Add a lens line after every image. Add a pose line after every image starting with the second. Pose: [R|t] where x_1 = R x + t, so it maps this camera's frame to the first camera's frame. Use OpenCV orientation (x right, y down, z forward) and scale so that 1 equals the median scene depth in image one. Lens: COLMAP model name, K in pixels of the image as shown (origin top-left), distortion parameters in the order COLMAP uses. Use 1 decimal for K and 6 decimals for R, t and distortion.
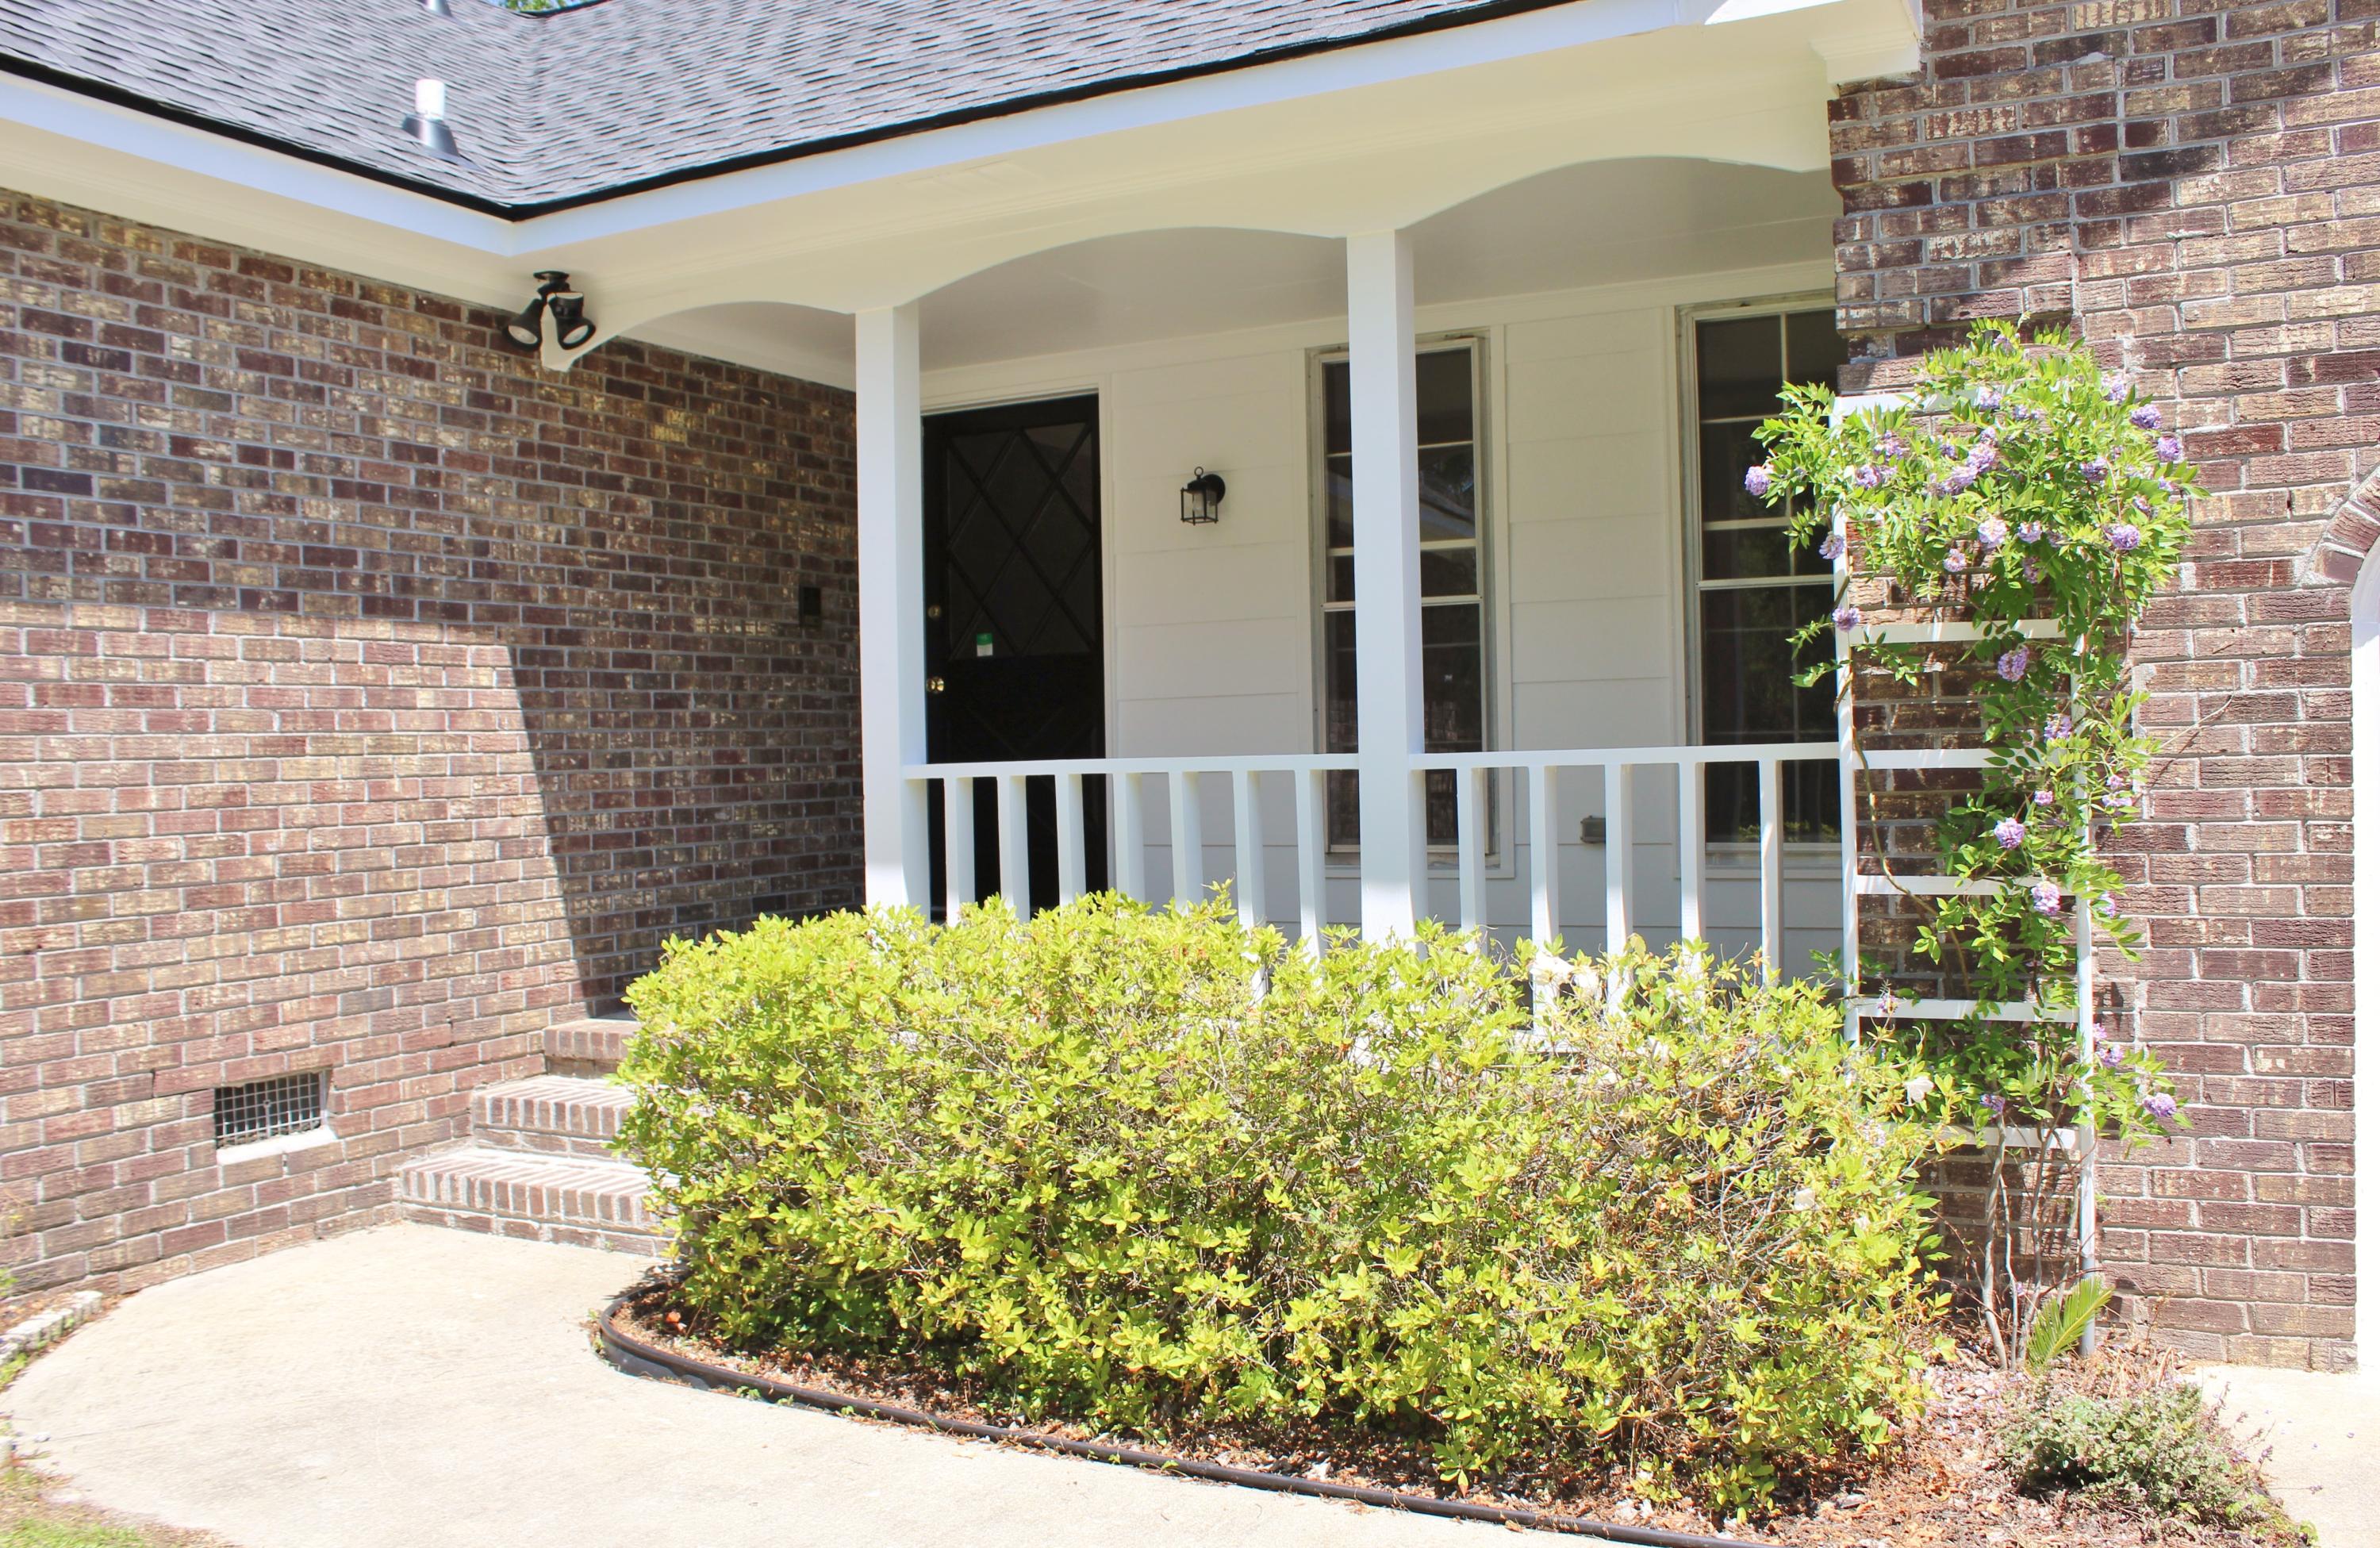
lens RADIAL K [[2047.2, 0, 1212.4], [0, 2047.2, 781.3], [0, 0, 1]] dist [-0.108408, 0.049203]
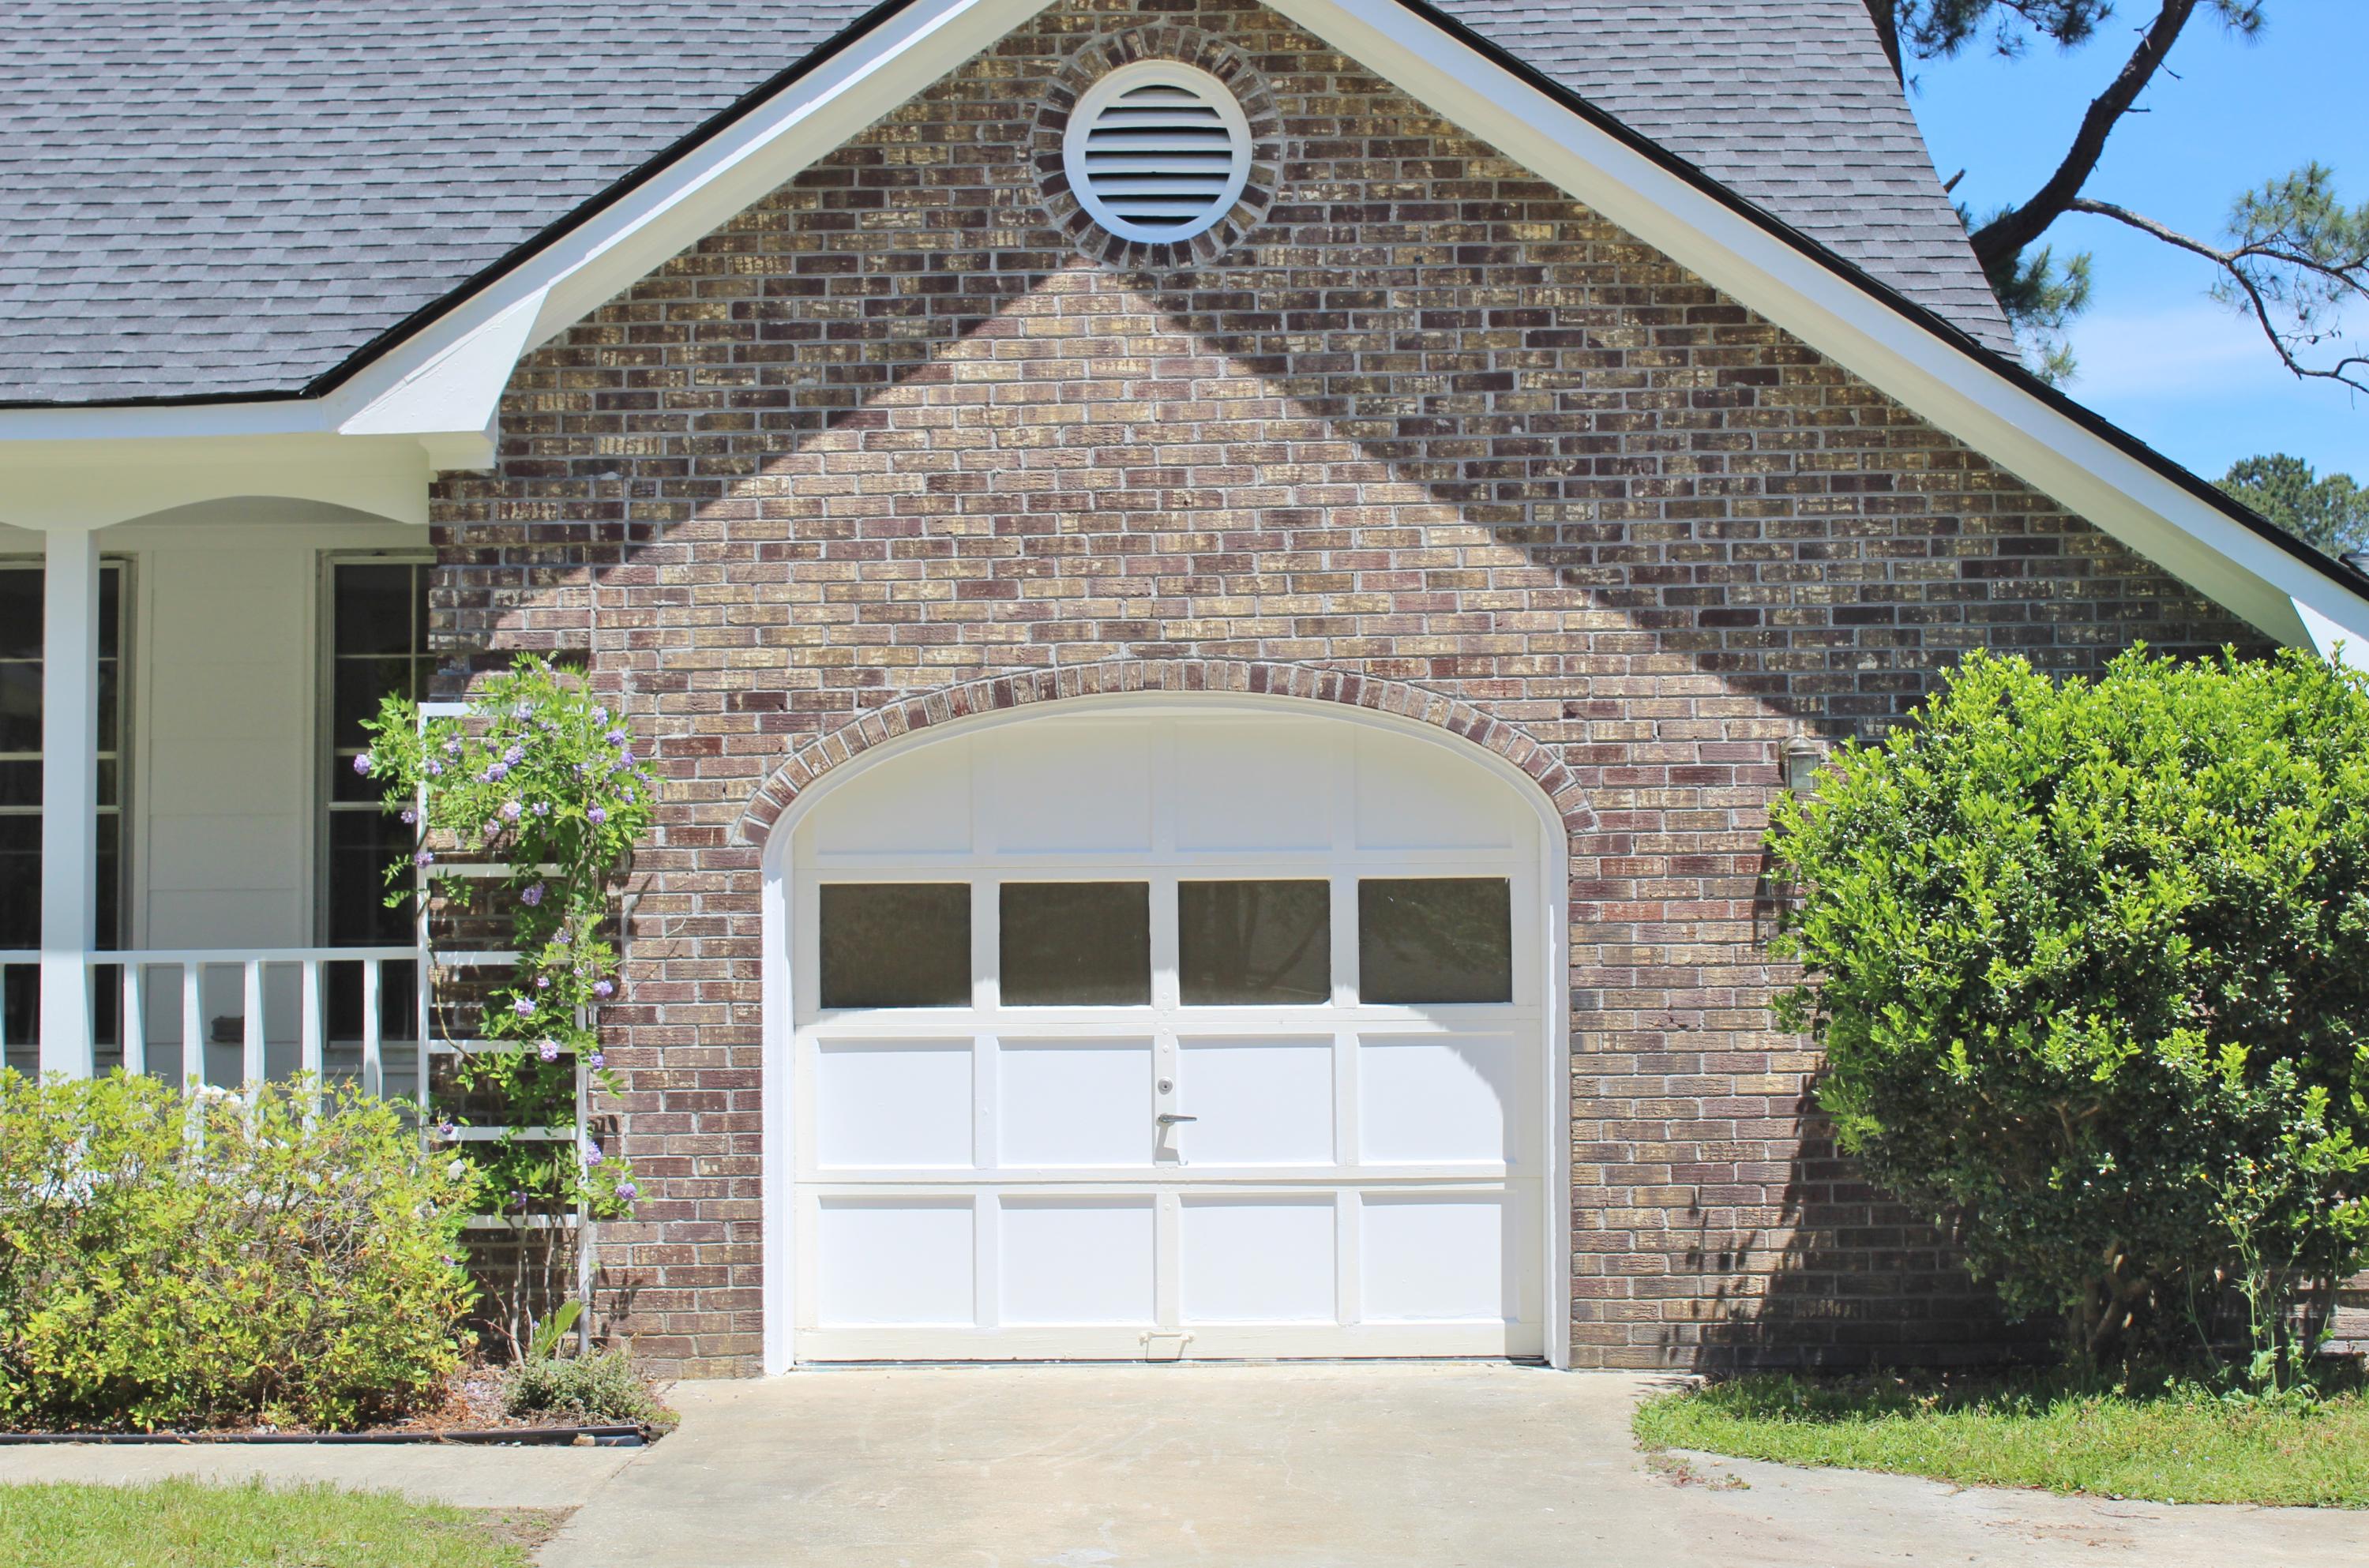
lens RADIAL K [[3899.7, 0, 1212.1], [0, 3899.7, 757.2], [0, 0, 1]] dist [-0.009881, 0.000000]
pose [[0.900994, 0.039626, 0.432019, -0.385281], [-0.006905, 0.997004, -0.077046, 0.057484], [-0.433777, 0.066435, 0.898567, -1.749723]]
